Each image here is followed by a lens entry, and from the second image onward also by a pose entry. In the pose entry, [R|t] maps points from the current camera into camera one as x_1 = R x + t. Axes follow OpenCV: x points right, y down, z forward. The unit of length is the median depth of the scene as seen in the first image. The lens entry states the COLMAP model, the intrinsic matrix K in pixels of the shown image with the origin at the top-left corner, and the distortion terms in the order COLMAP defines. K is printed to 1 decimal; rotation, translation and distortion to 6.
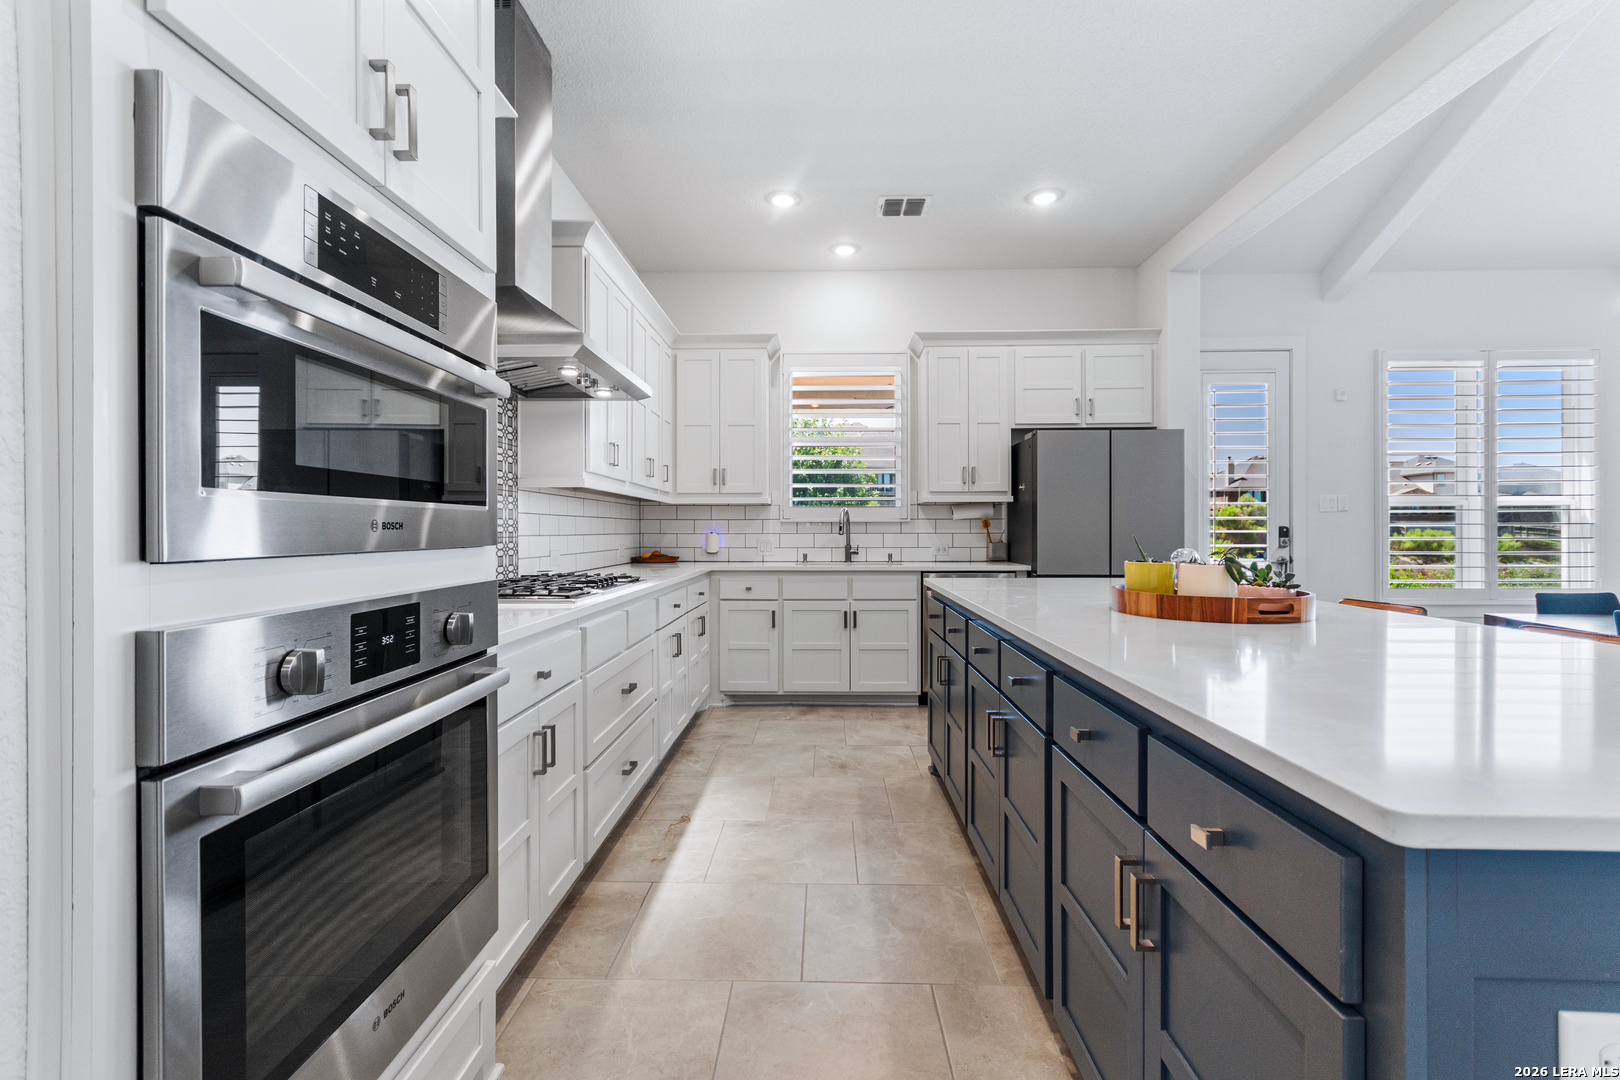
lens RADIAL K [[720.5, 0, 811.1], [0, 720.5, 539.0], [0, 0, 1]] dist [0.000977, -0.001355]
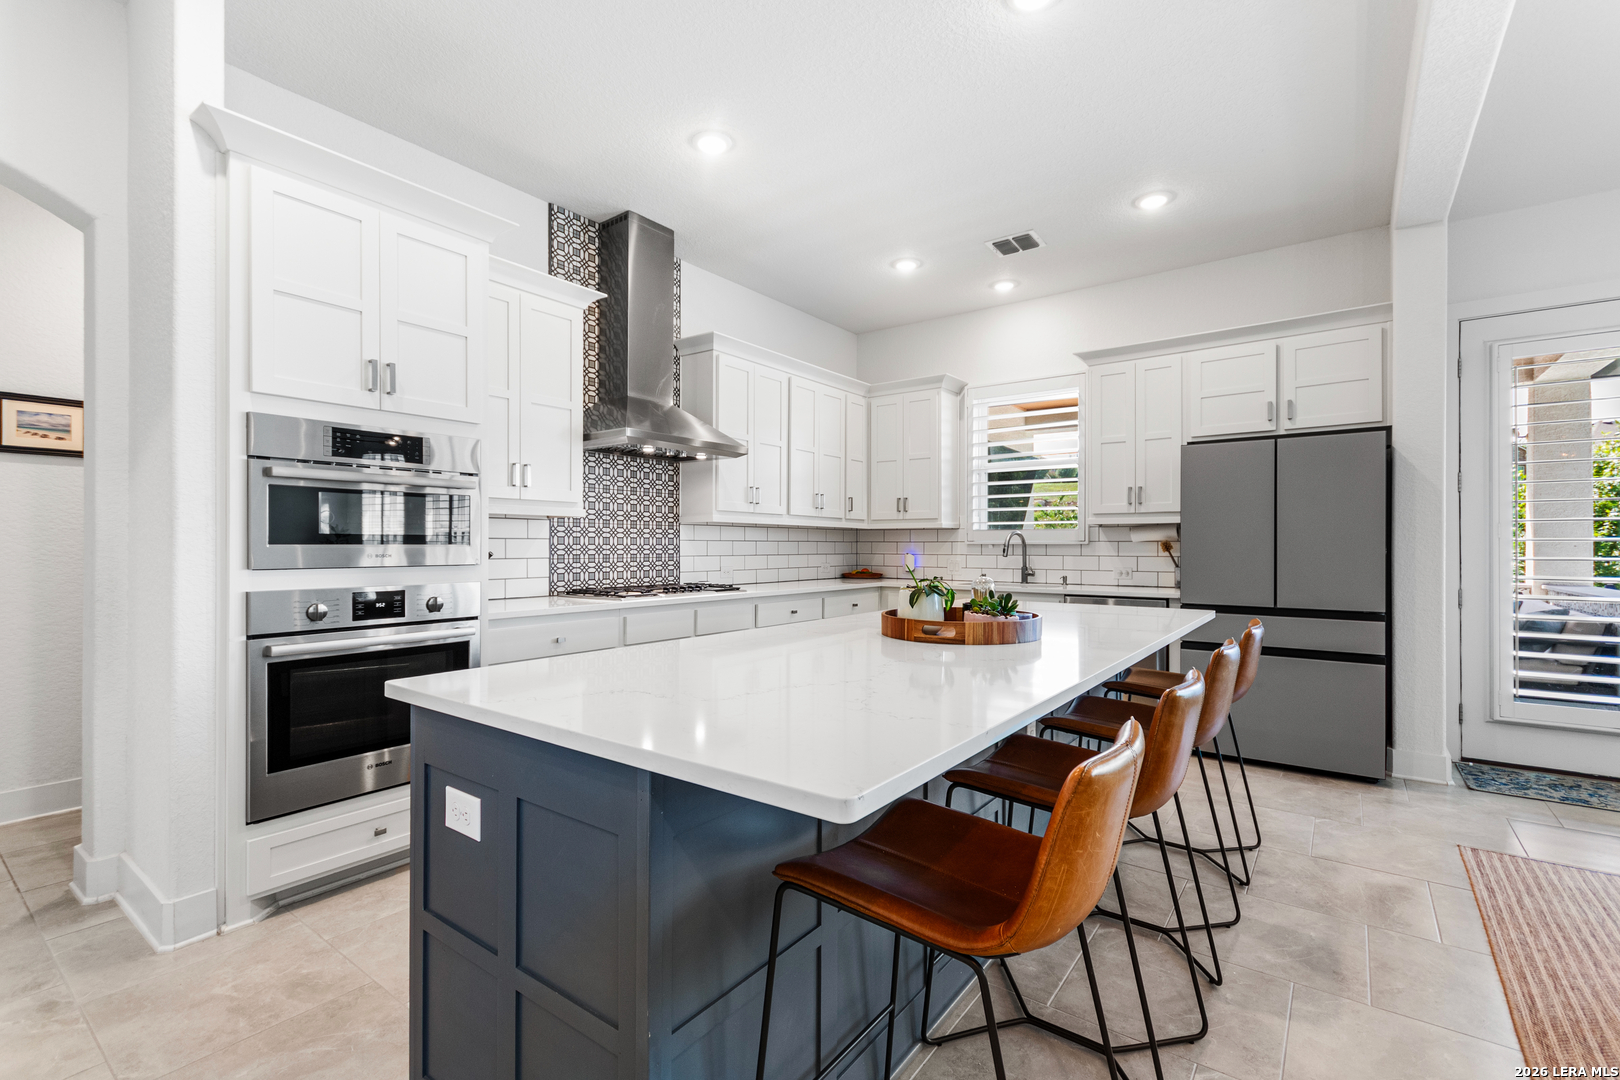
lens RADIAL K [[720.5, 0, 806.1], [0, 720.5, 548.3], [0, 0, 1]] dist [0.000977, -0.001355]
pose [[0.812548, 0.004562, -0.582876, 0.418390], [-0.009939, 0.999932, -0.006029, -0.009118], [0.582809, 0.010692, 0.812539, -0.018239]]
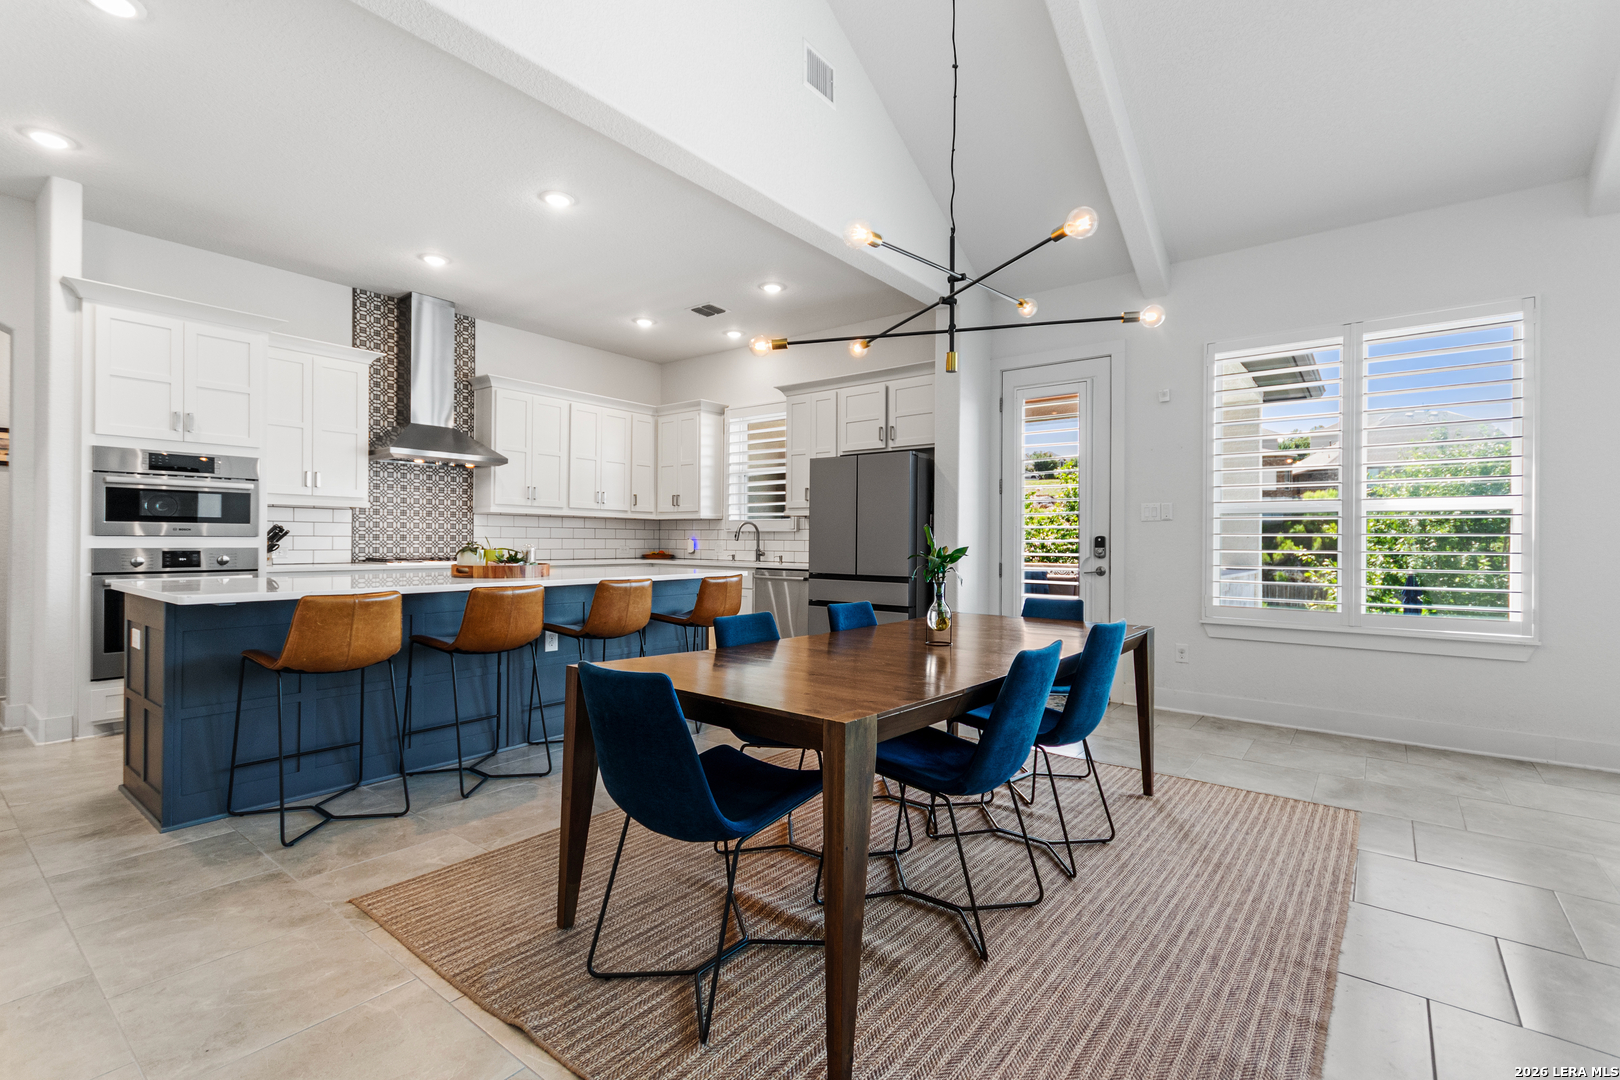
lens RADIAL K [[720.5, 0, 802.7], [0, 720.5, 544.6], [0, 0, 1]] dist [0.000977, -0.001355]
pose [[0.801586, 0.011230, -0.597774, 0.965414], [-0.016745, 0.999853, -0.003670, 0.004634], [0.597644, 0.012952, 0.801657, -0.022899]]
